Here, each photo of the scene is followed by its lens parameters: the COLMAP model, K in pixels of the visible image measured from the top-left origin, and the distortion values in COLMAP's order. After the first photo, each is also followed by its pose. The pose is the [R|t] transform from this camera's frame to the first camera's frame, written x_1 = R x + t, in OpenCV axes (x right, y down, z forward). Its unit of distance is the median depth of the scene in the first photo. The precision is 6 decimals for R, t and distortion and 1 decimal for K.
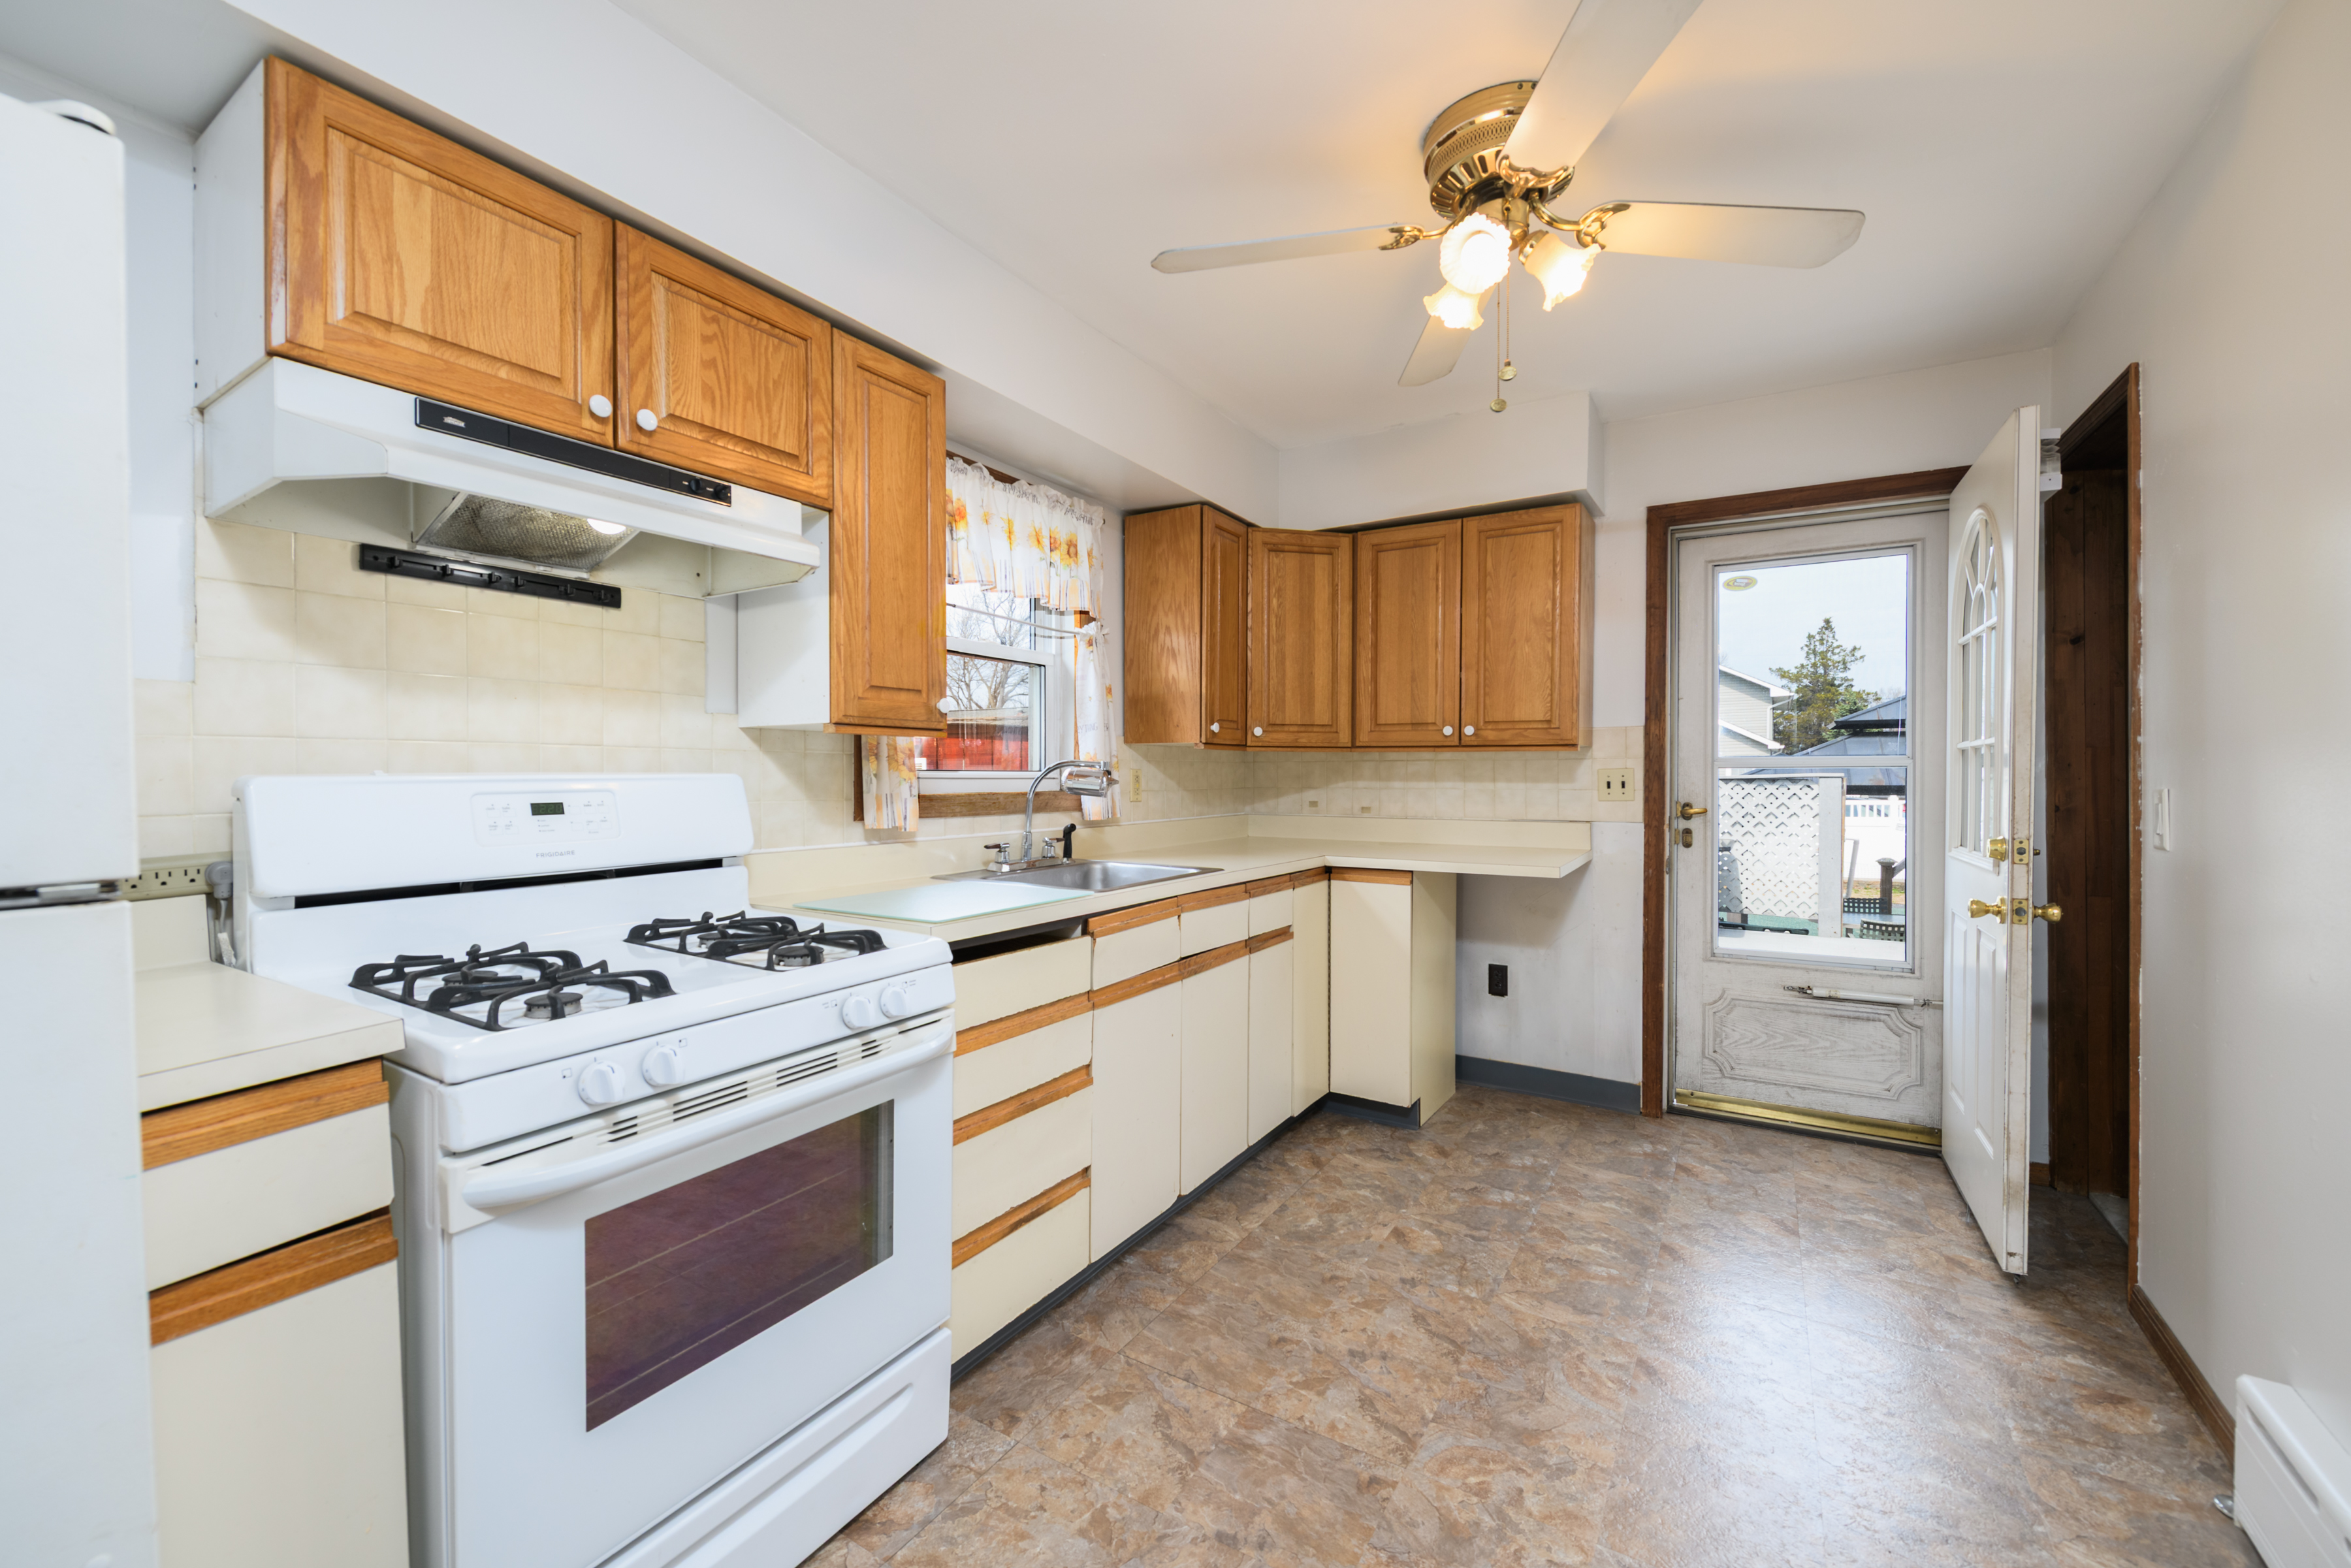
lens RADIAL K [[932.6, 0, 1174.6], [0, 932.6, 785.4], [0, 0, 1]] dist [-0.000265, -0.002503]
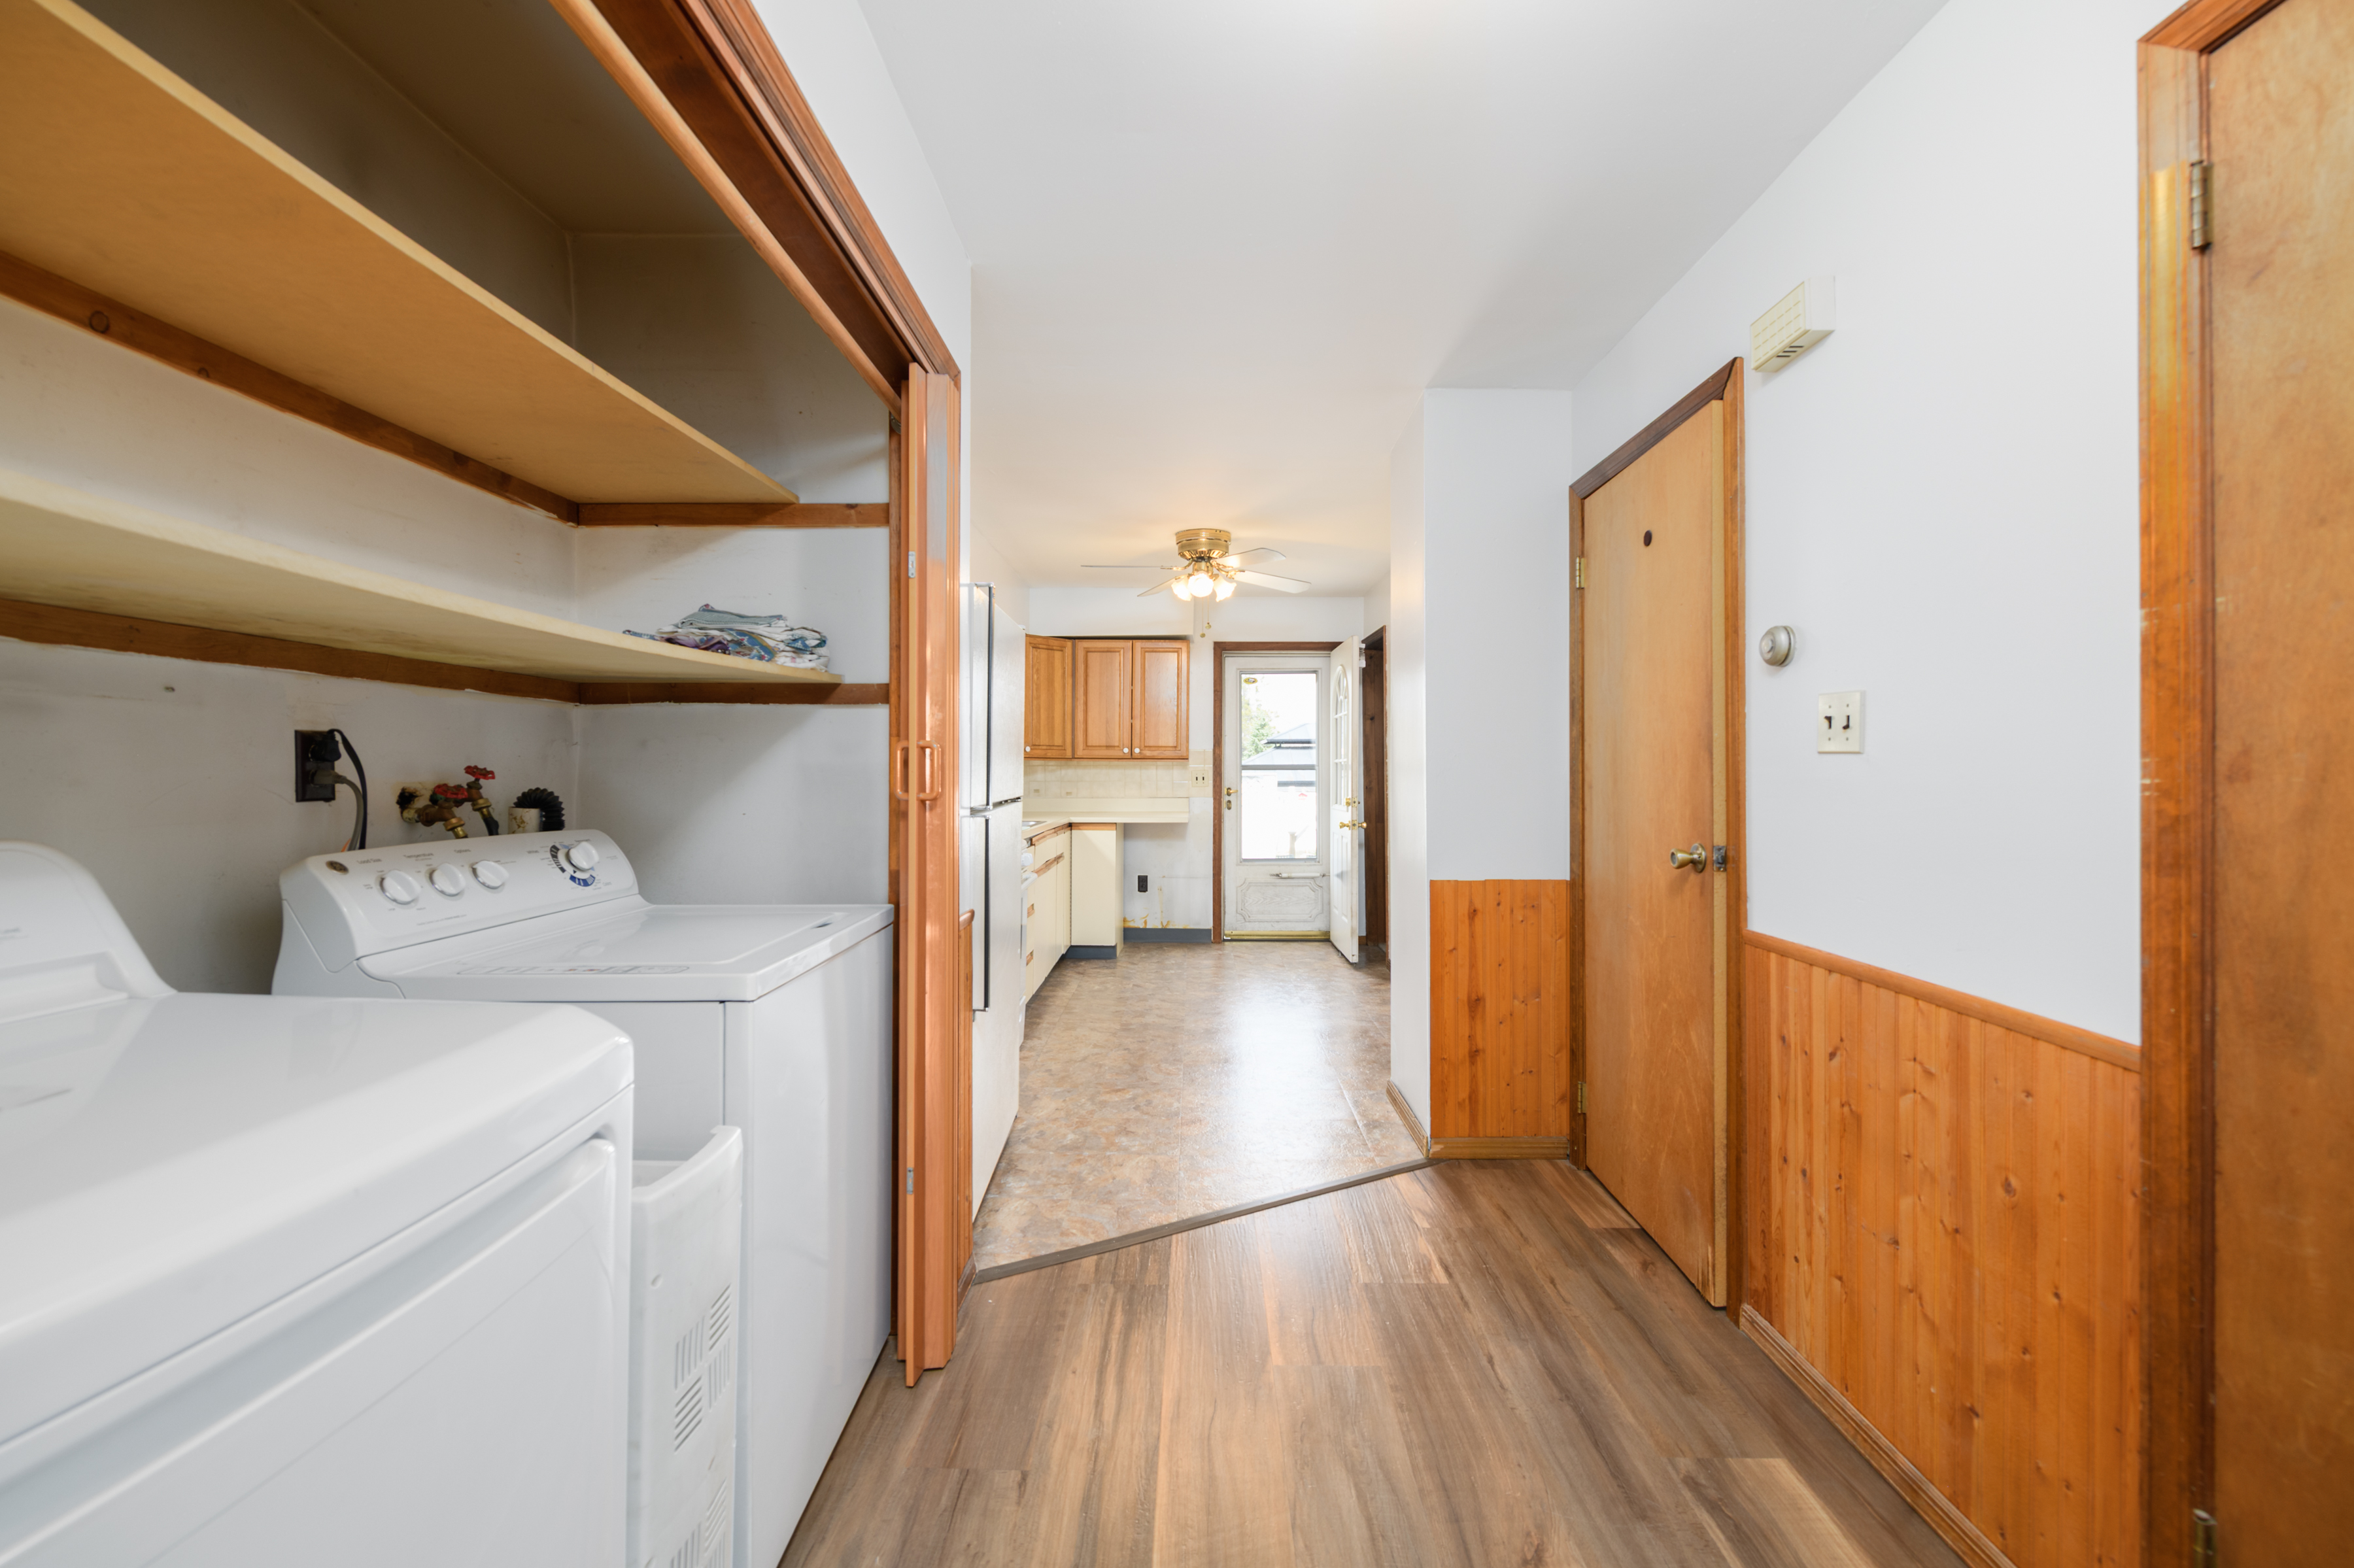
lens RADIAL K [[933.8, 0, 1157.5], [0, 933.8, 773.2], [0, 0, 1]] dist [-0.000265, -0.002503]
pose [[0.867318, 0.001254, 0.497753, -0.660760], [0.007044, 0.999866, -0.014792, 0.018536], [-0.497704, 0.016336, 0.867193, -0.755201]]
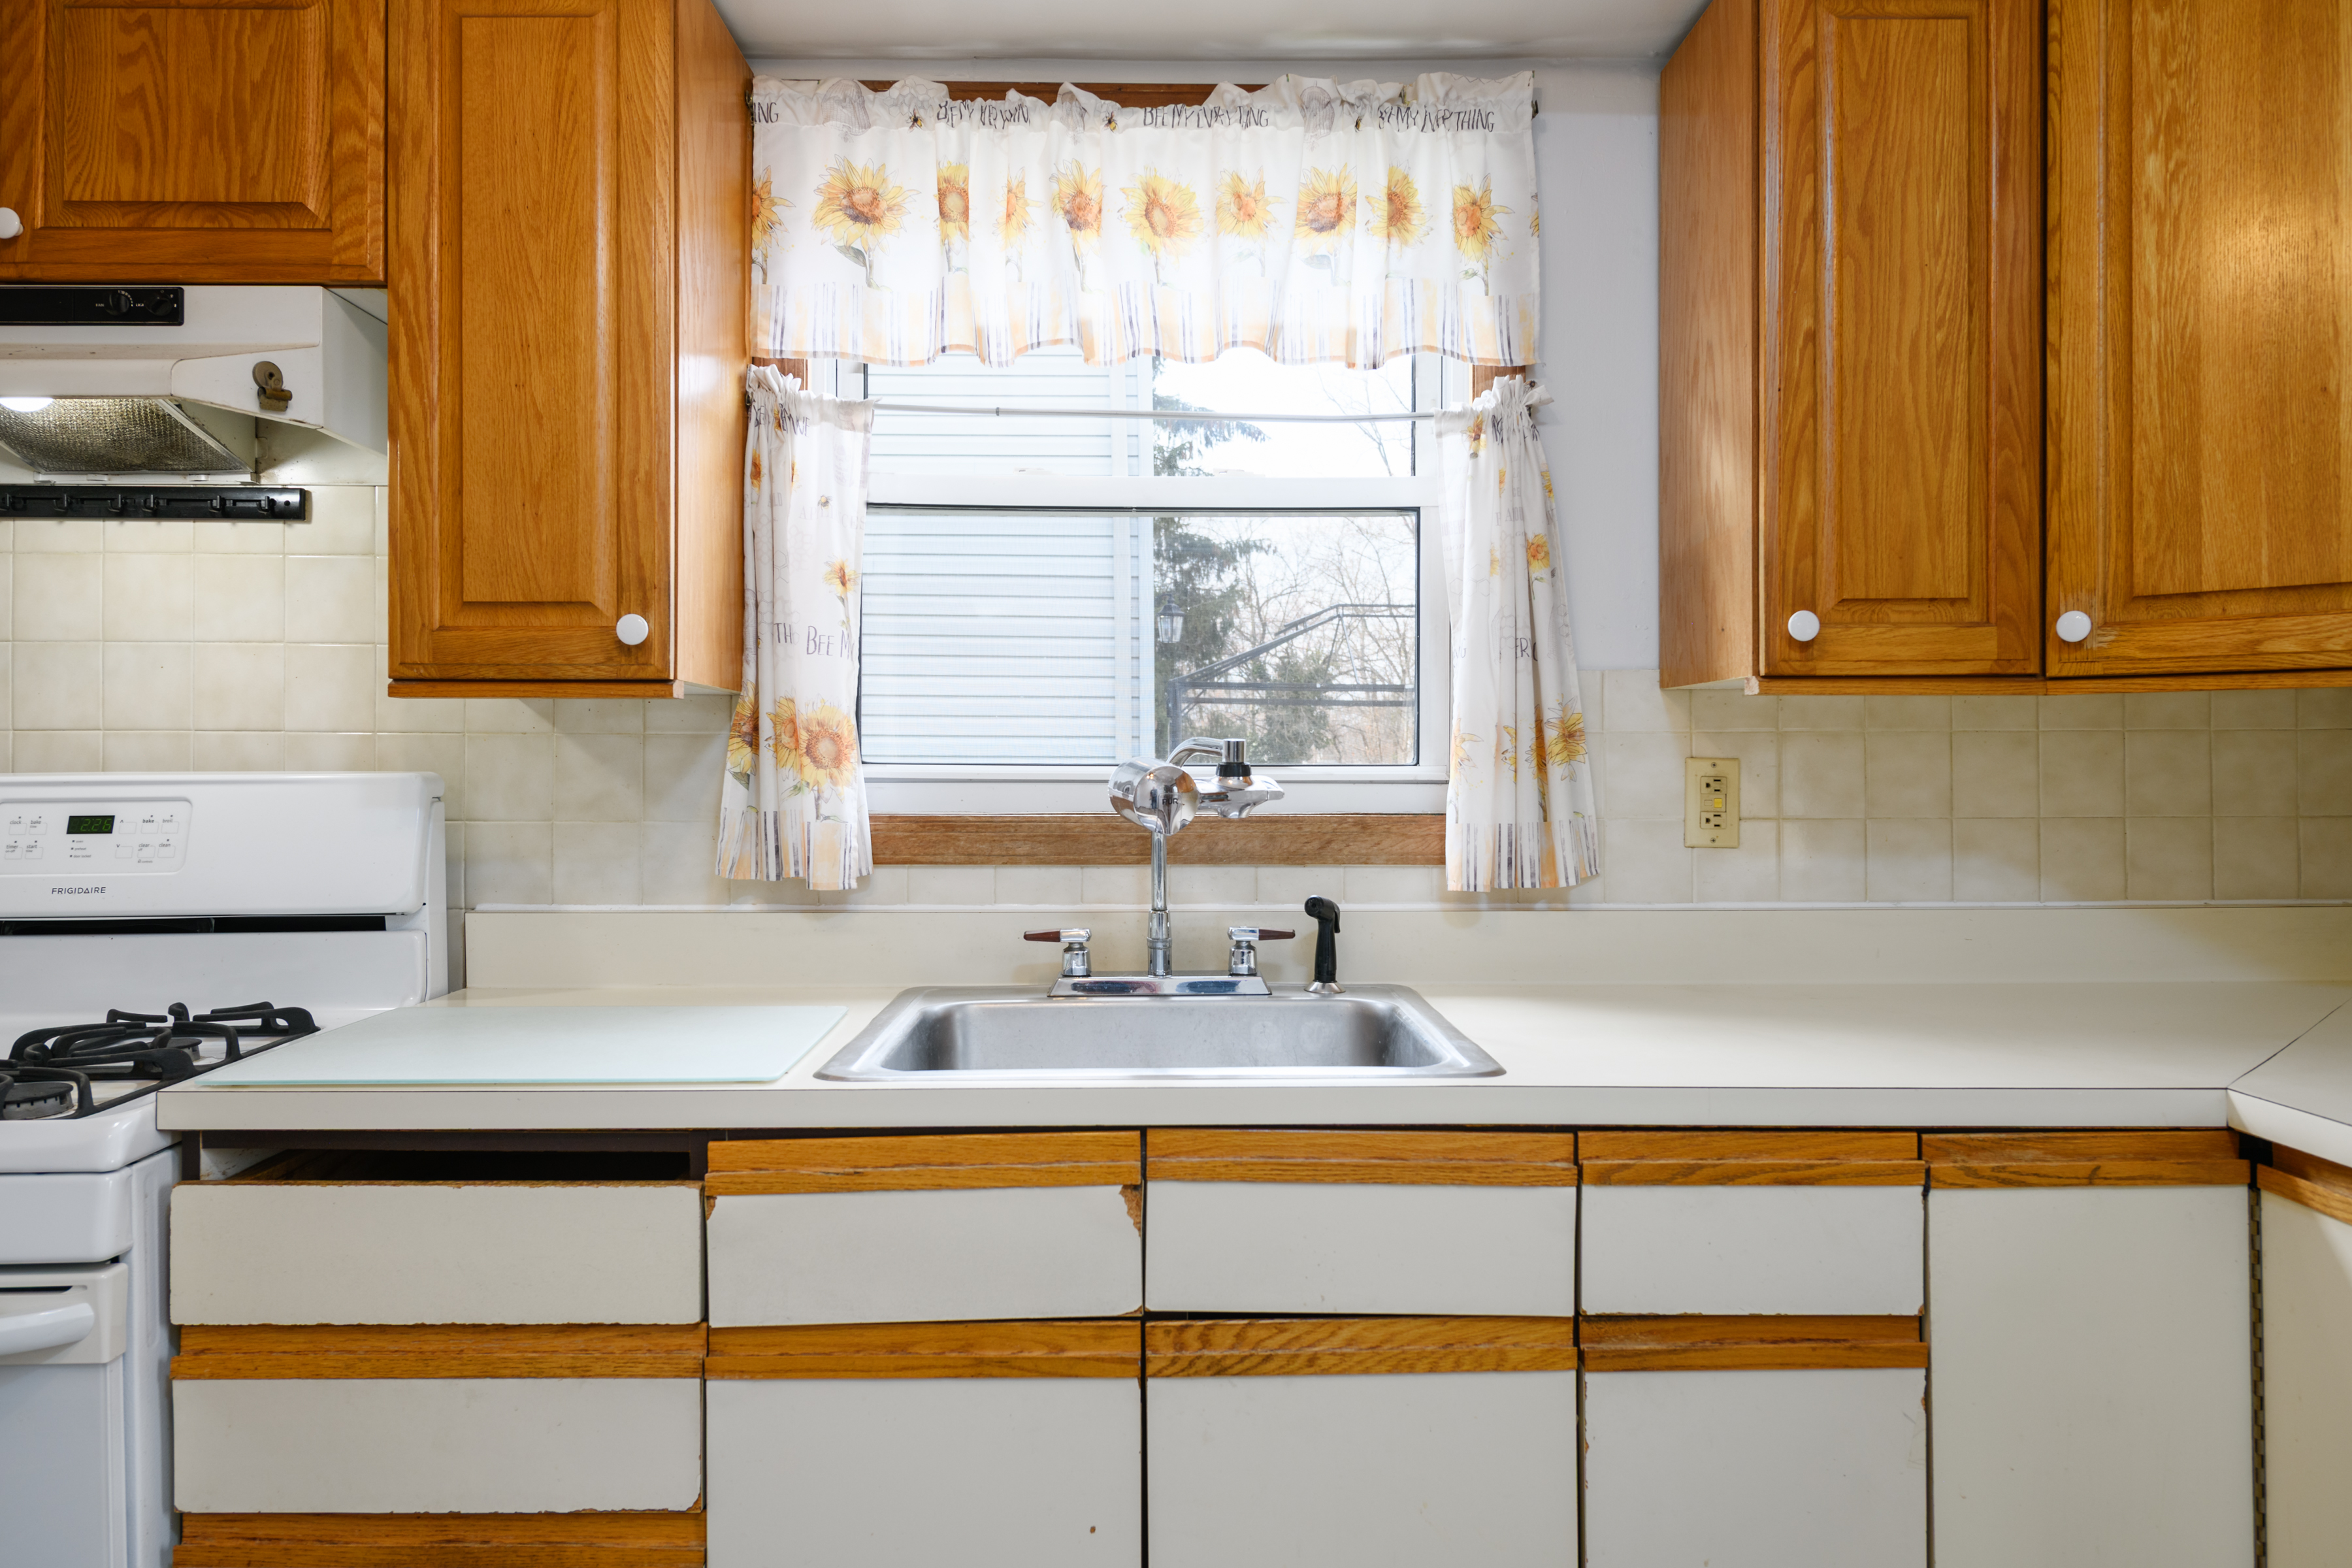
lens RADIAL K [[1526.2, 0, 1171.6], [0, 1526.2, 775.1], [0, 0, 1]] dist [0.010808, -0.008182]
pose [[0.542330, -0.000045, -0.840166, 0.386604], [-0.007925, 0.999955, -0.005169, -0.006754], [0.840128, 0.009461, 0.542305, 0.565857]]
